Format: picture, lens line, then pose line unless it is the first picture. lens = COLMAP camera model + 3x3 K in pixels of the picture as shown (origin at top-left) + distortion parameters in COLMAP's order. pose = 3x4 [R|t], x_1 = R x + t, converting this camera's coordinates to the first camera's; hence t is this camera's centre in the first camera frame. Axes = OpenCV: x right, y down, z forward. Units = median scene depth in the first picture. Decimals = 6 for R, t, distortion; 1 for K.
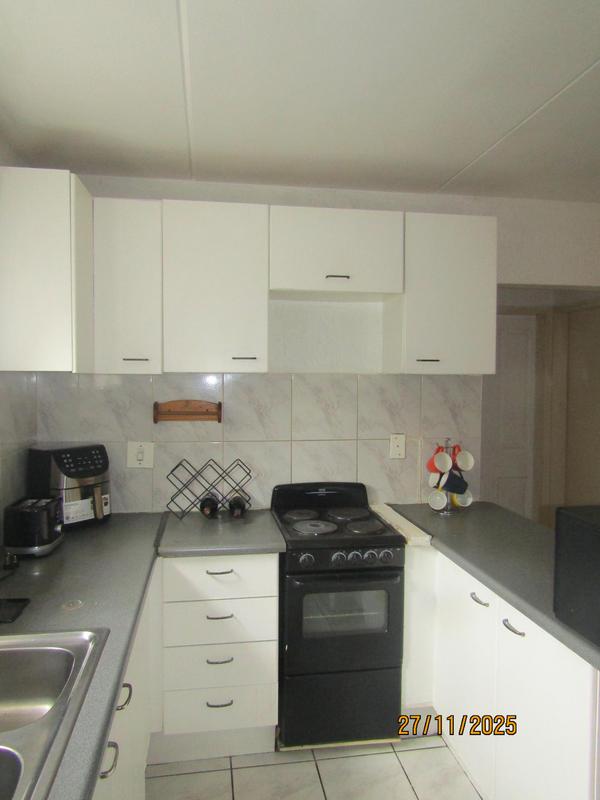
lens RADIAL K [[562.4, 0, 302.6], [0, 562.4, 397.2], [0, 0, 1]] dist [-0.031093, 0.001044]
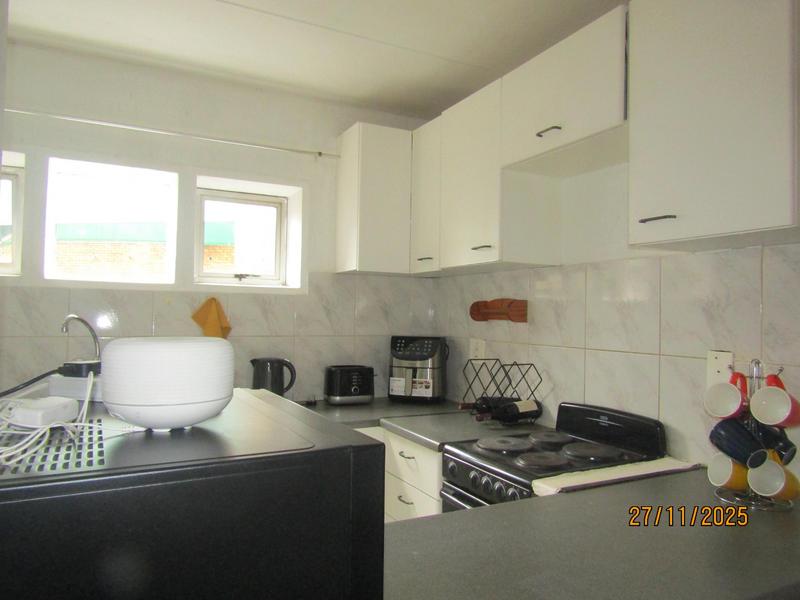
lens RADIAL K [[562.4, 0, 399.5], [0, 562.4, 303.5], [0, 0, 1]] dist [-0.031093, 0.001044]
pose [[0.302699, -0.017928, -0.952918, 0.743087], [-0.051239, 0.998071, -0.035054, 0.062900], [0.951708, 0.059437, 0.301197, 0.588942]]
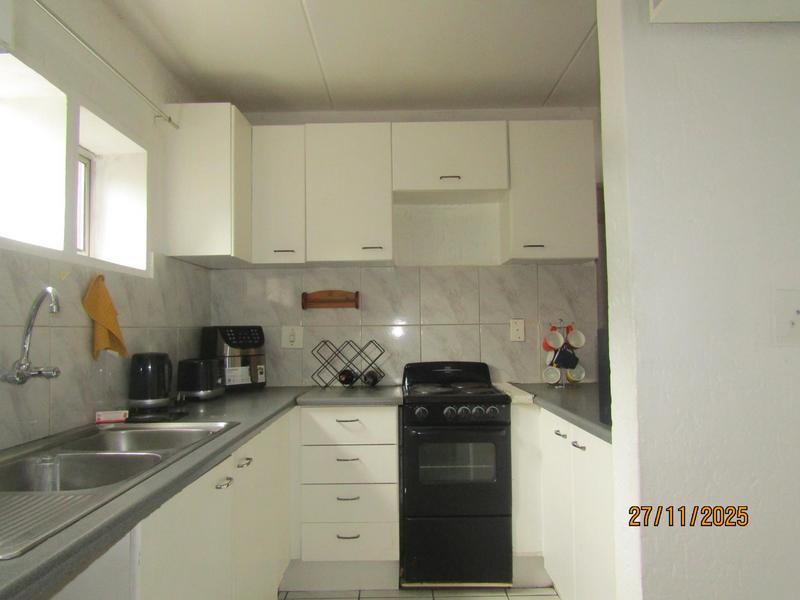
lens RADIAL K [[562.4, 0, 402.3], [0, 562.4, 300.0], [0, 0, 1]] dist [-0.031093, 0.001044]
pose [[0.986915, -0.027369, -0.158899, 0.145218], [0.013451, 0.996029, -0.088009, 0.145487], [0.160677, 0.084720, 0.983364, -0.154249]]
